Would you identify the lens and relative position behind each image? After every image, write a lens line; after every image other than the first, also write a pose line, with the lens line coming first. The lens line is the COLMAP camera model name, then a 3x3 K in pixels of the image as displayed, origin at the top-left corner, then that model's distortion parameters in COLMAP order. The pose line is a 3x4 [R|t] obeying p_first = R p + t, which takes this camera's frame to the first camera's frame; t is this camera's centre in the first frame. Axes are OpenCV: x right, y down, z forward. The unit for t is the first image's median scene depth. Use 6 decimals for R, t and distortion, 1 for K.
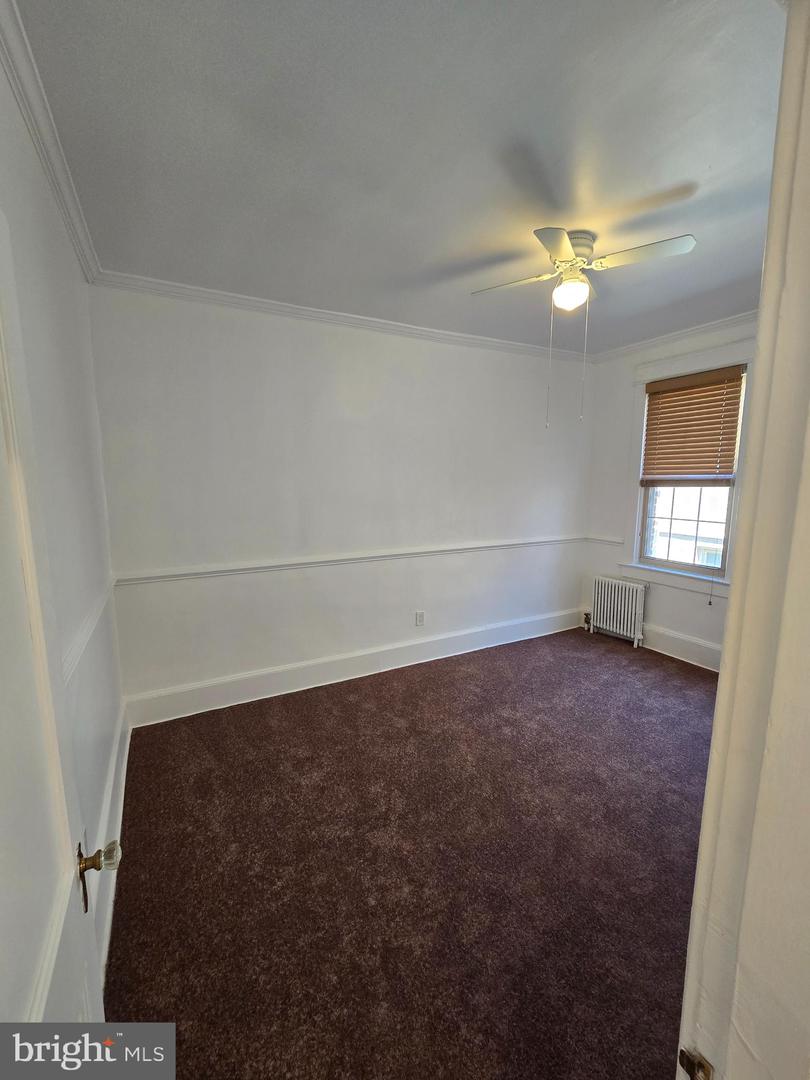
lens RADIAL K [[443.1, 0, 404.2], [0, 443.1, 546.2], [0, 0, 1]] dist [-0.009744, 0.003830]
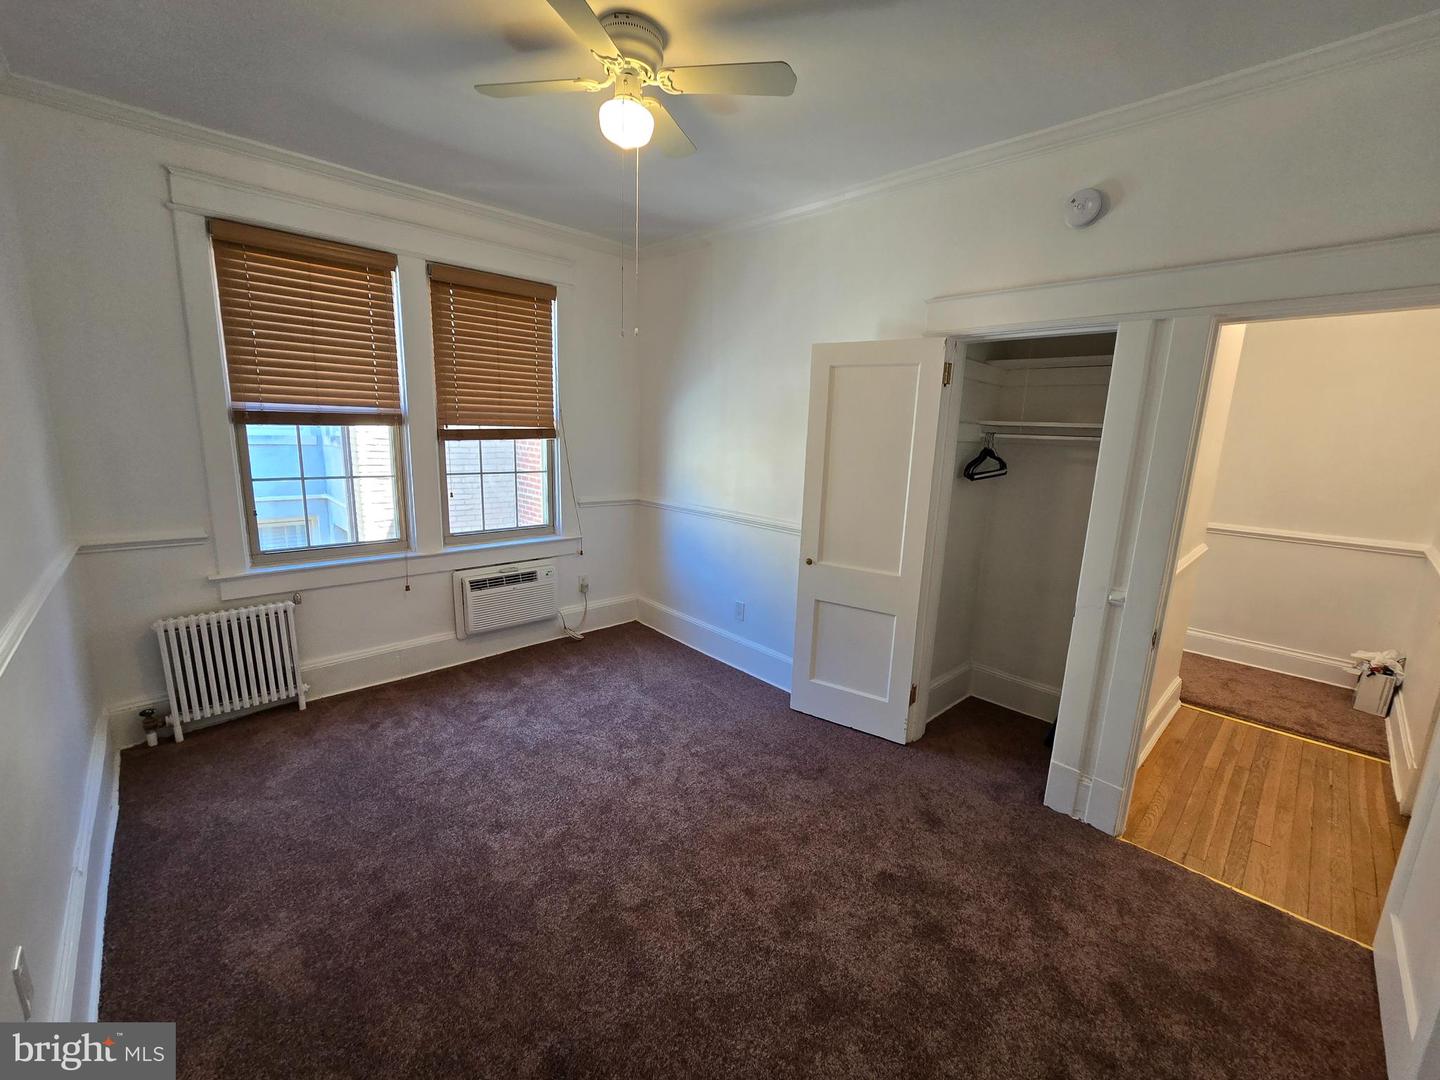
lens RADIAL K [[590.8, 0, 727.0], [0, 590.8, 543.0], [0, 0, 1]] dist [-0.009744, 0.003830]
pose [[-0.276095, -0.187807, 0.942603, -0.318341], [0.110117, 0.968084, 0.225138, -0.092963], [-0.954801, 0.165957, -0.246602, 0.657481]]
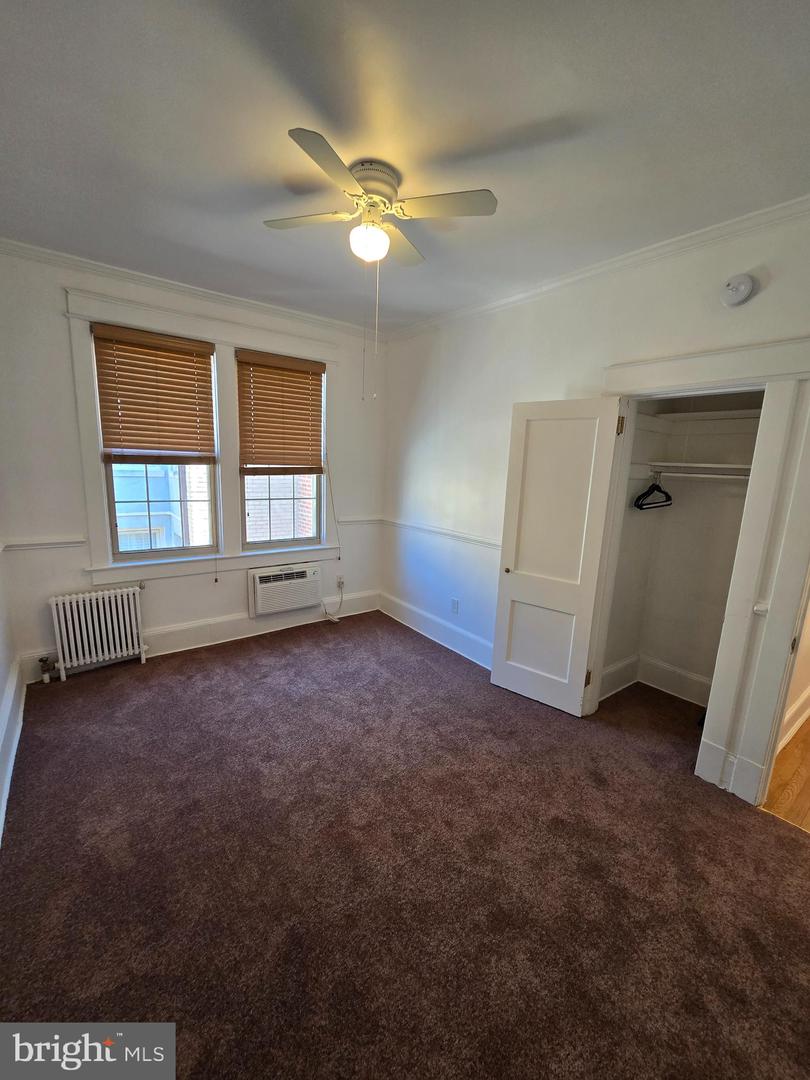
lens RADIAL K [[443.1, 0, 405.6], [0, 443.1, 547.0], [0, 0, 1]] dist [-0.009744, 0.003830]
pose [[-0.159962, -0.183517, 0.969914, -0.318024], [0.110755, 0.973026, 0.202372, -0.093238], [-0.980890, 0.139795, -0.135322, 0.635204]]
